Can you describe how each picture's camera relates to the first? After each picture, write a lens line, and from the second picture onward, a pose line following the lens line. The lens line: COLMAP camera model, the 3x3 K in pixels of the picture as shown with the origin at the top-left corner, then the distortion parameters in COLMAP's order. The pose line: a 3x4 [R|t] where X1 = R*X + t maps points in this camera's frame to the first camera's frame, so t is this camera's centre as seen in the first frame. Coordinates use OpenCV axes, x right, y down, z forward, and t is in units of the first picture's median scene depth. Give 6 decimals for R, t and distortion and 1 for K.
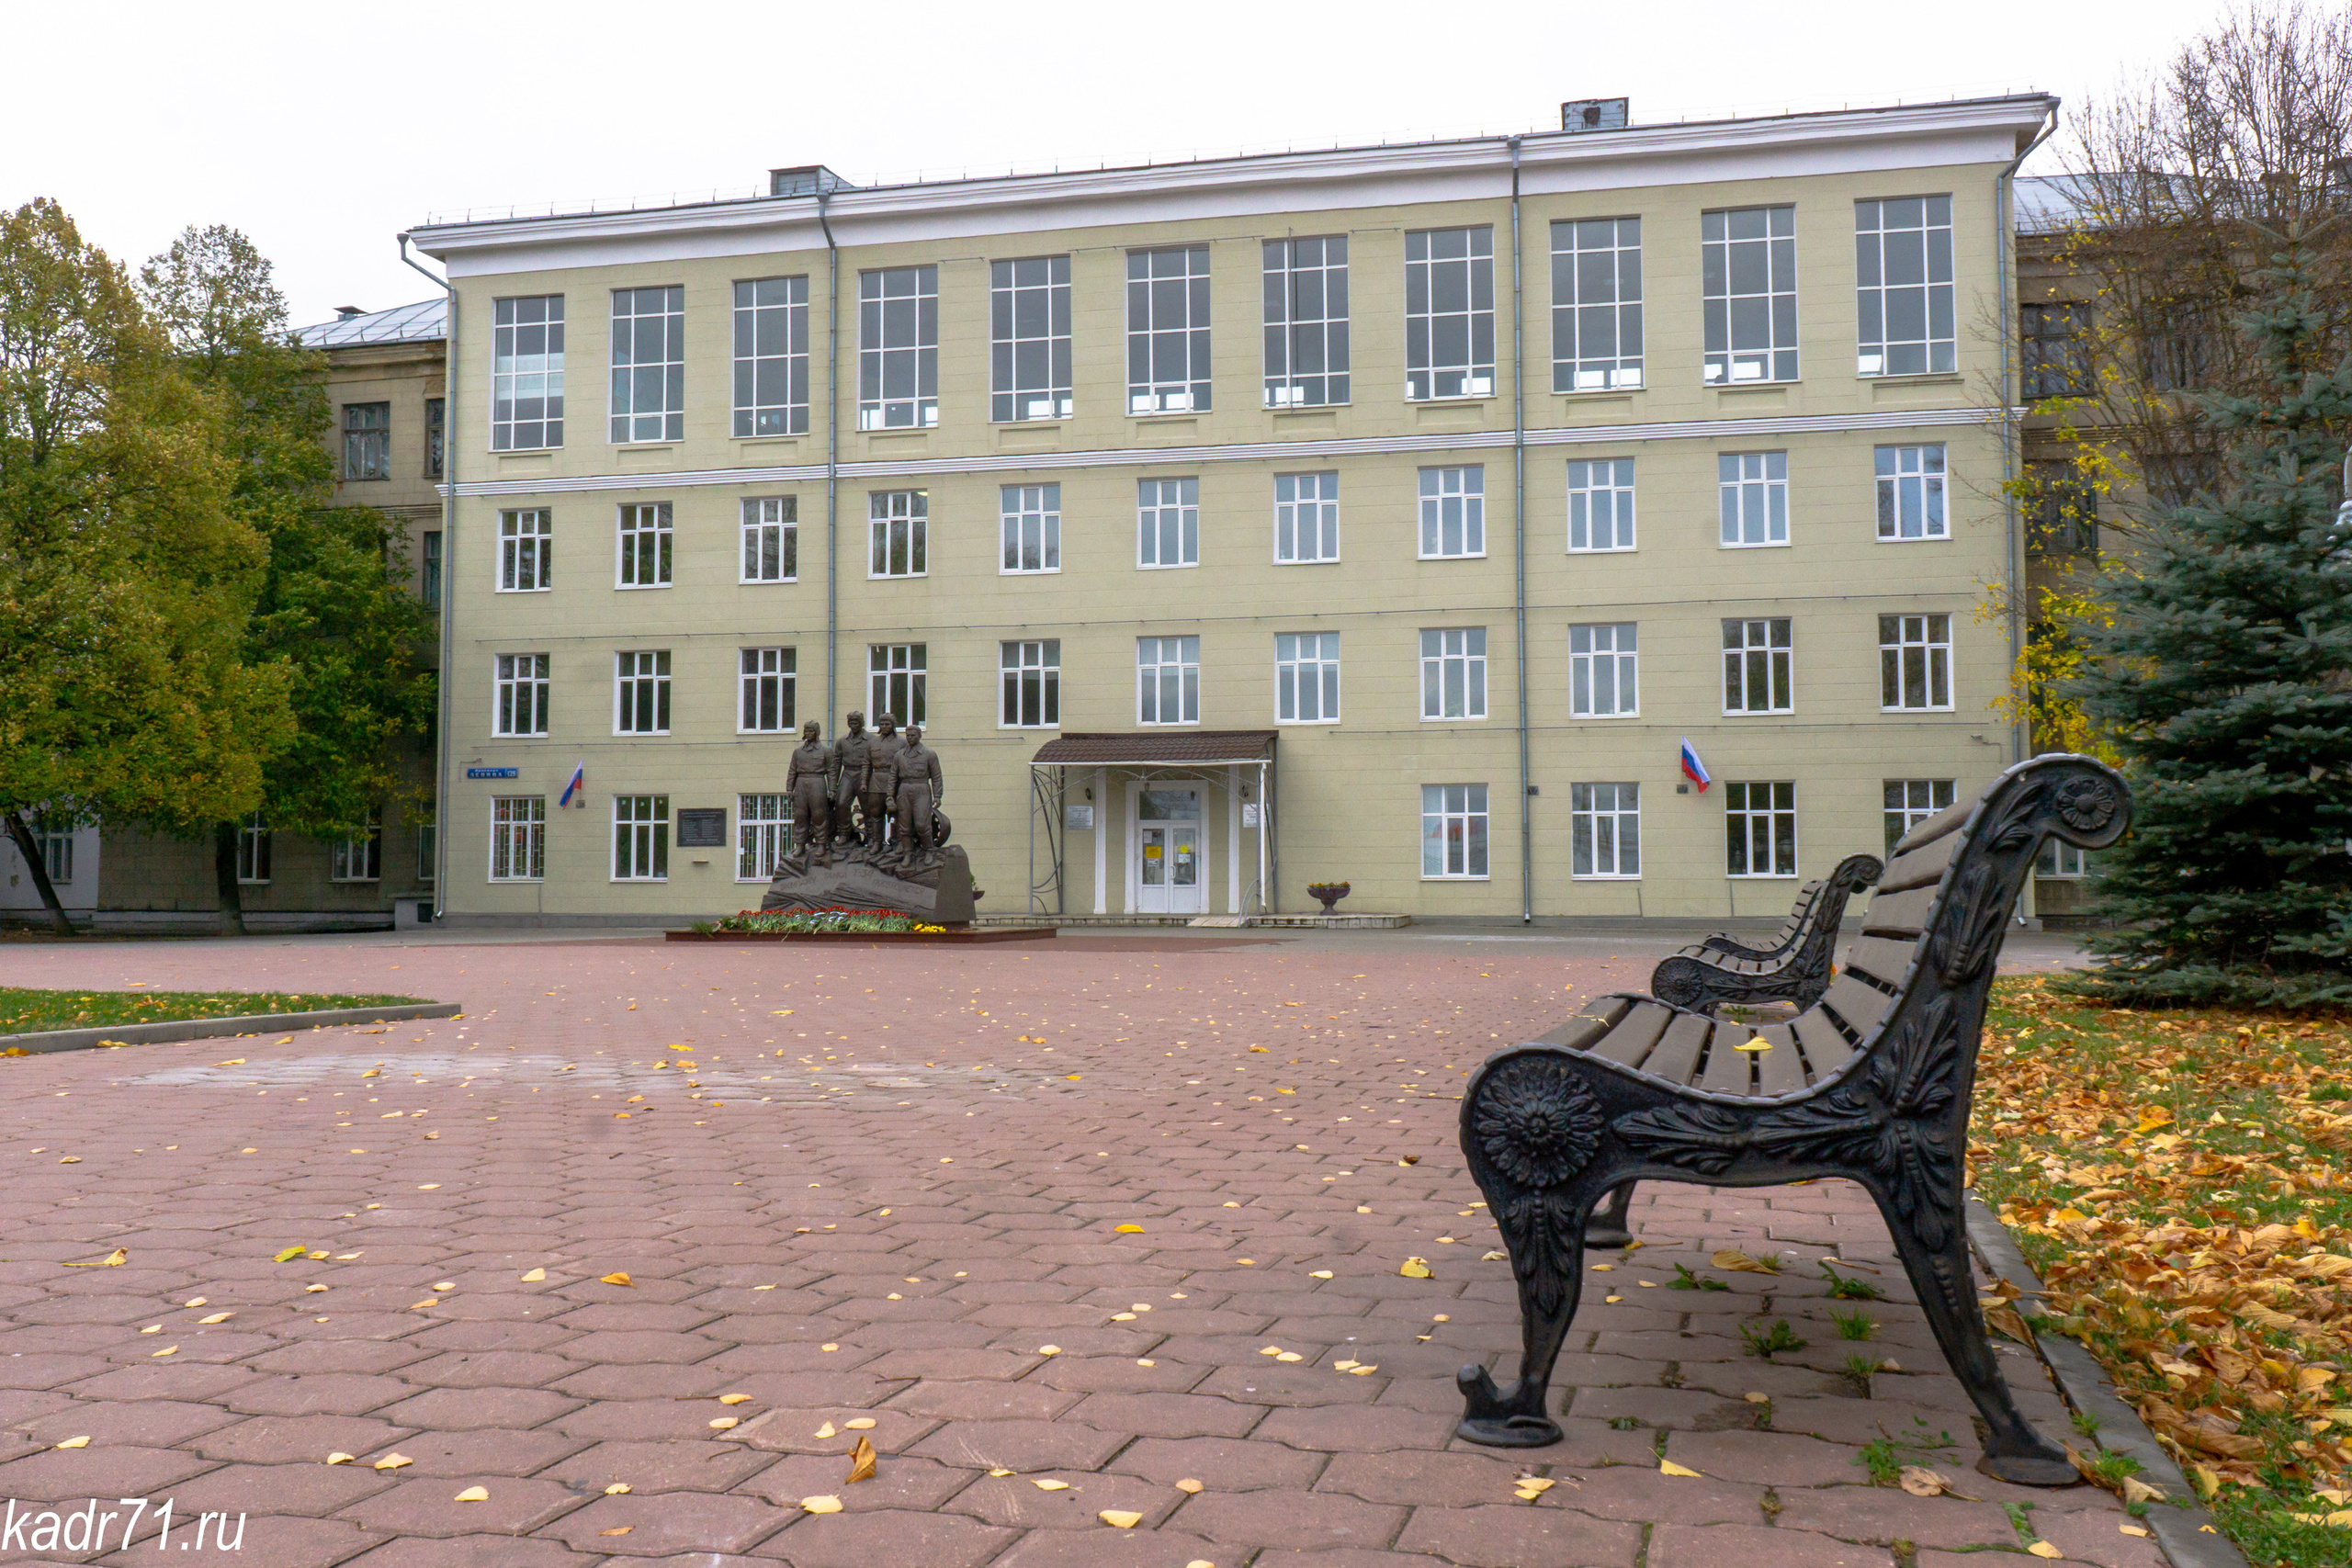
lens RADIAL K [[2158.8, 0, 1178.7], [0, 2158.8, 735.7], [0, 0, 1]] dist [0.003967, -0.000270]
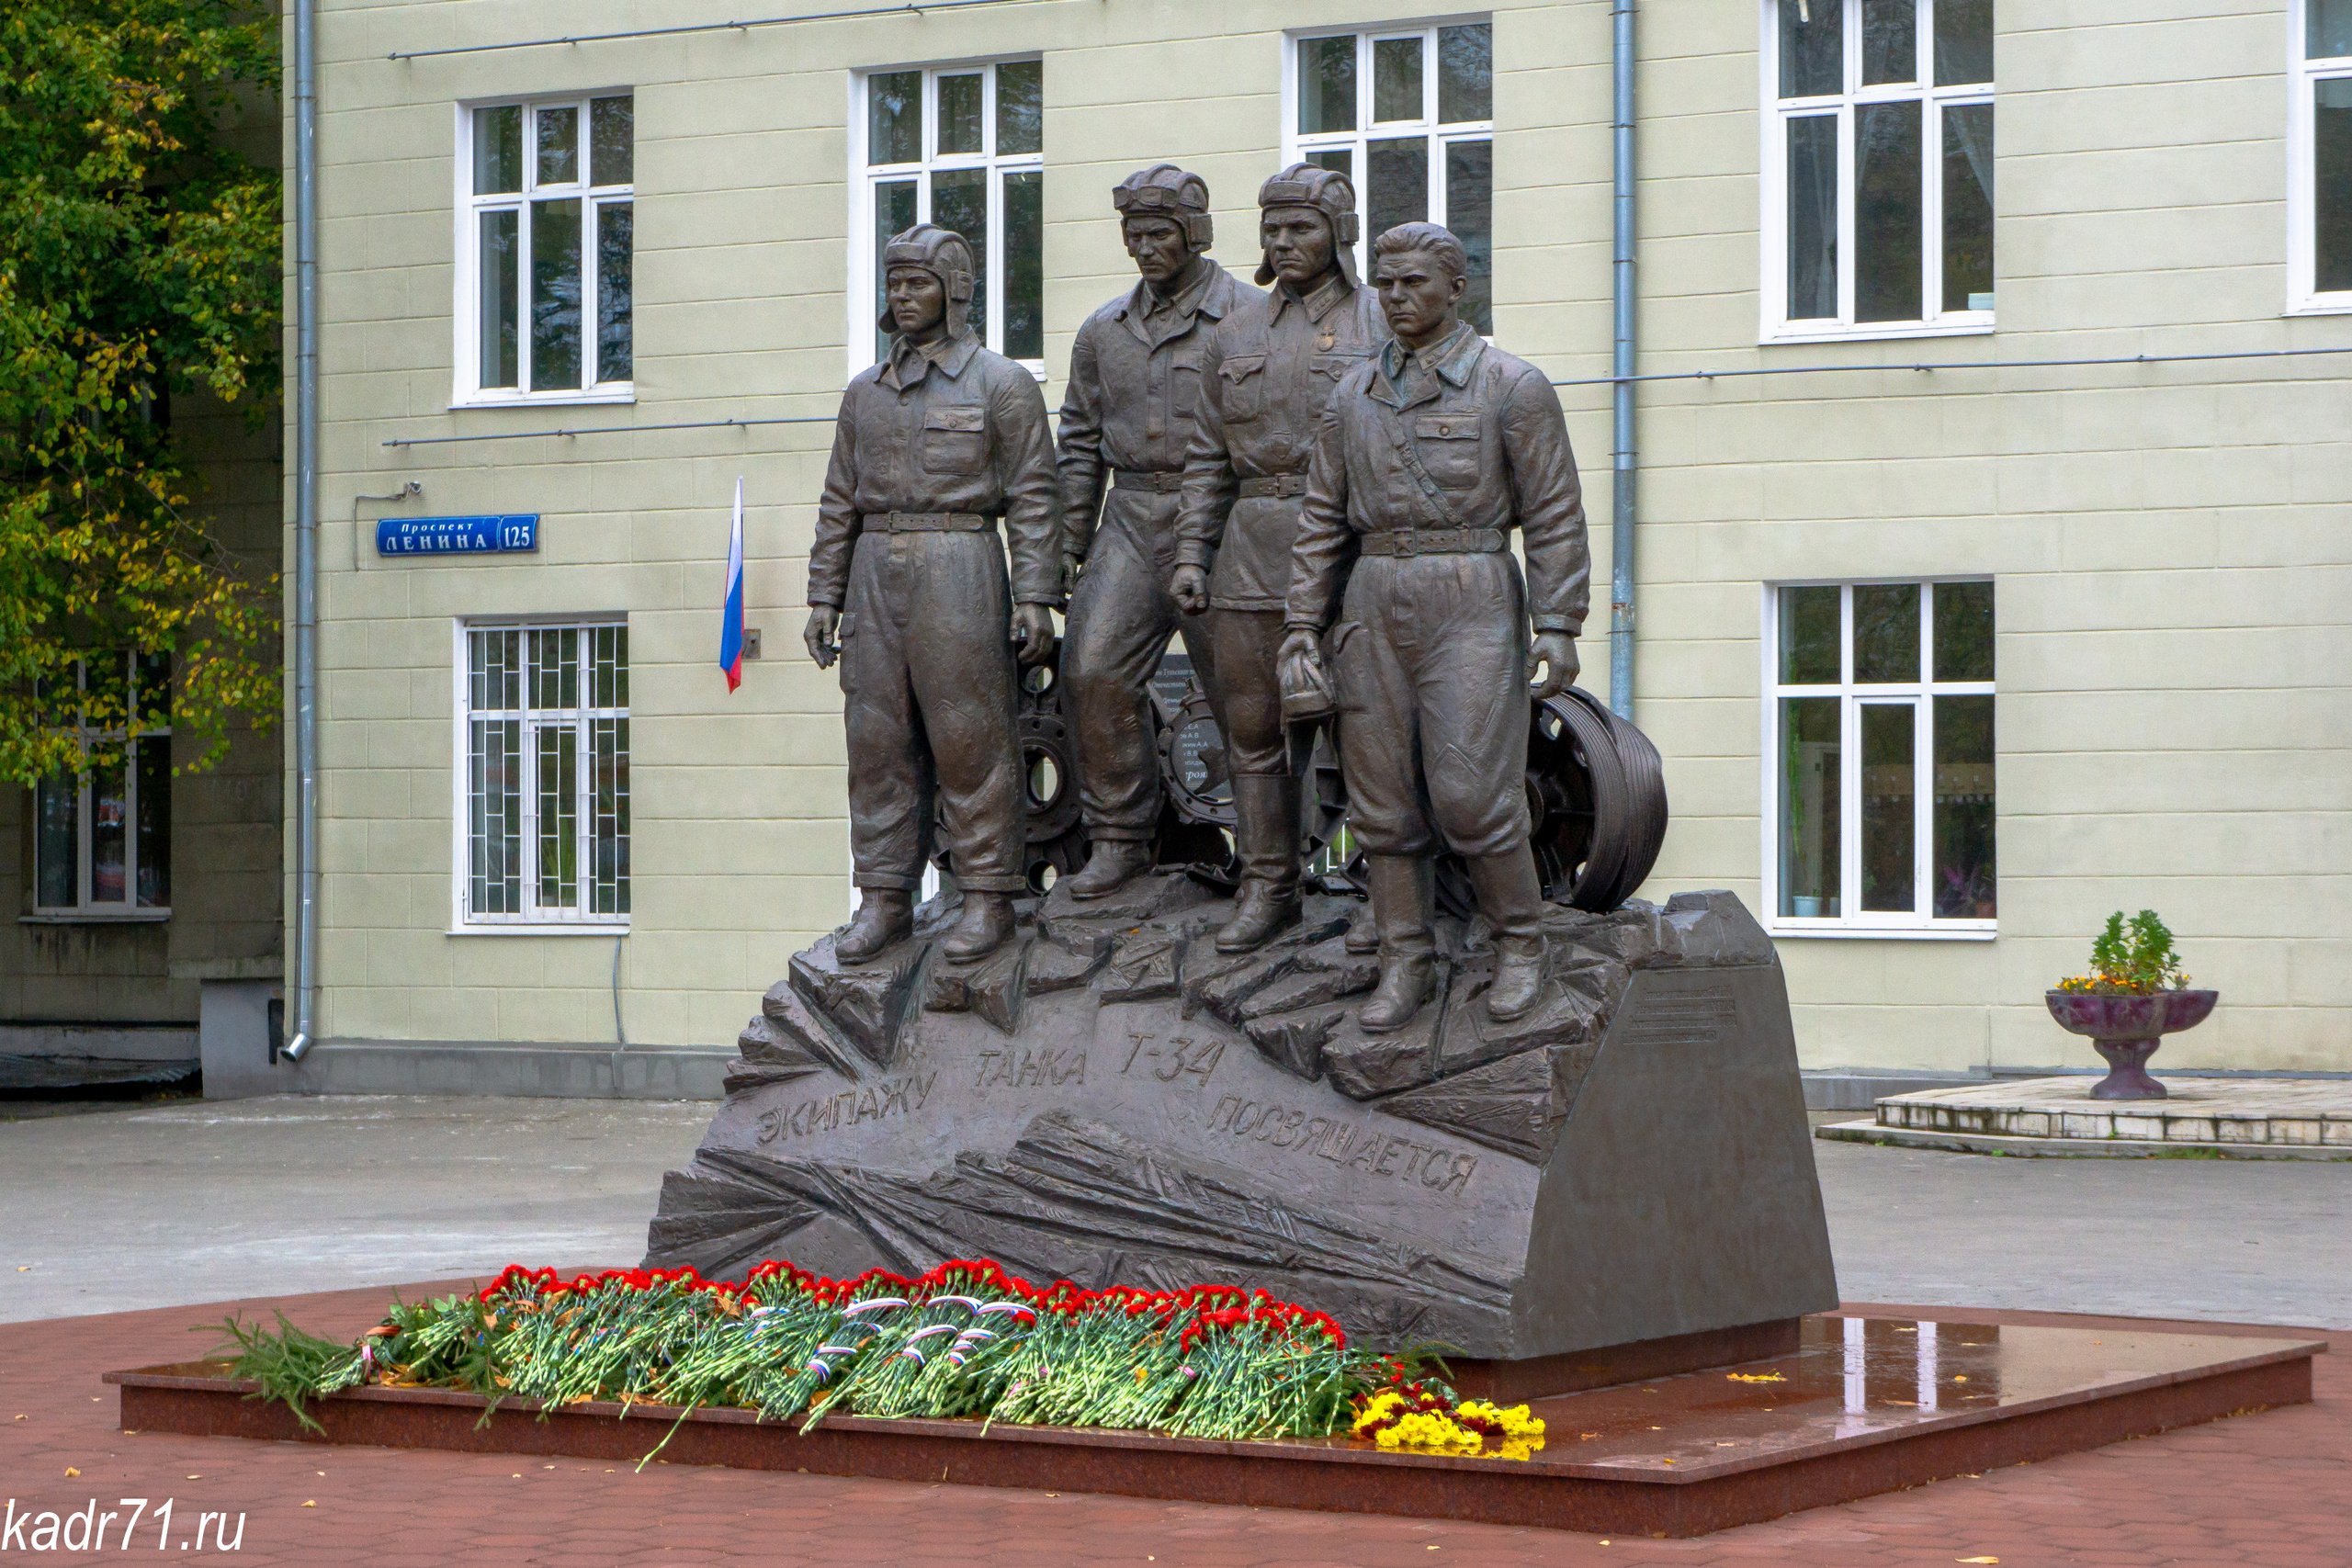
lens RADIAL K [[5857.9, 0, 1176.0], [0, 5857.9, 784.0], [0, 0, 1]] dist [0.012985, 0.770502]
pose [[0.948592, -0.005451, -0.316456, 0.005654], [0.025490, 0.997920, 0.059217, 0.007371], [0.315475, -0.064239, 0.946757, 0.335776]]
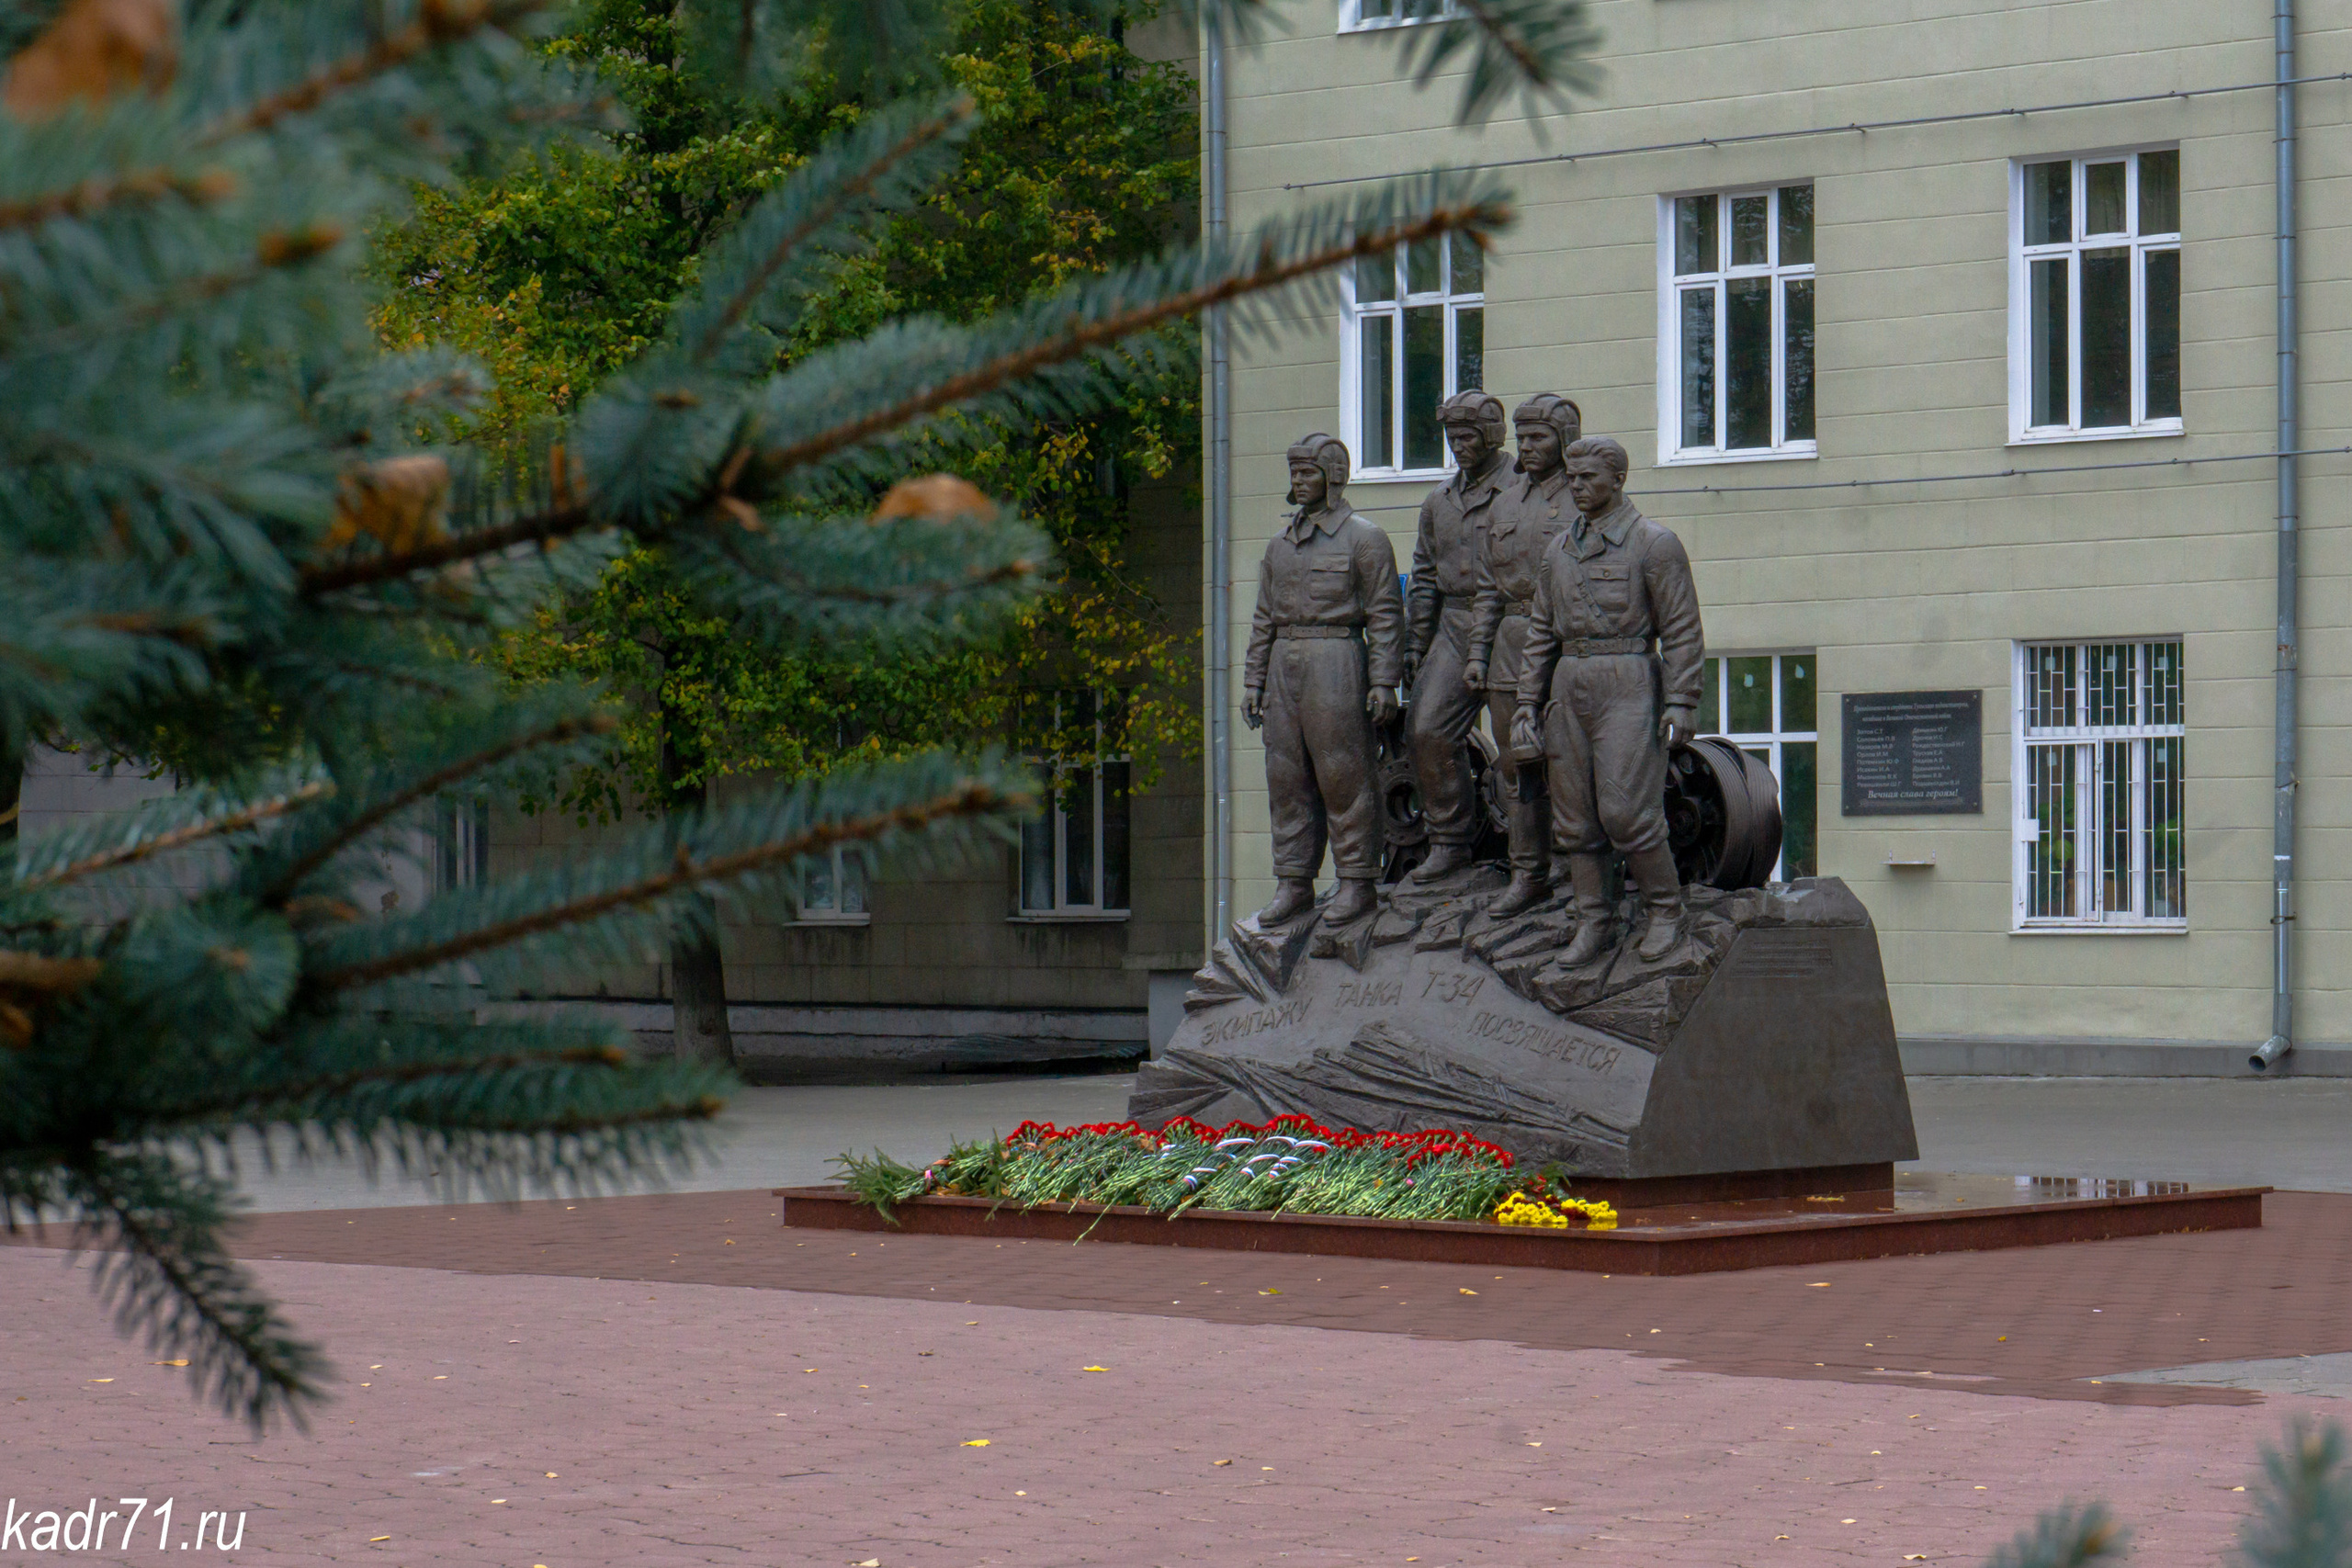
lens RADIAL K [[6196.0, 0, 1263.5], [0, 6196.0, 789.5], [0, 0, 1]] dist [0.012884, 0.675766]
pose [[0.869972, -0.010261, -0.492995, 0.136798], [0.040958, 0.997832, 0.051510, -0.001654], [0.491397, -0.065004, 0.868506, 0.193090]]
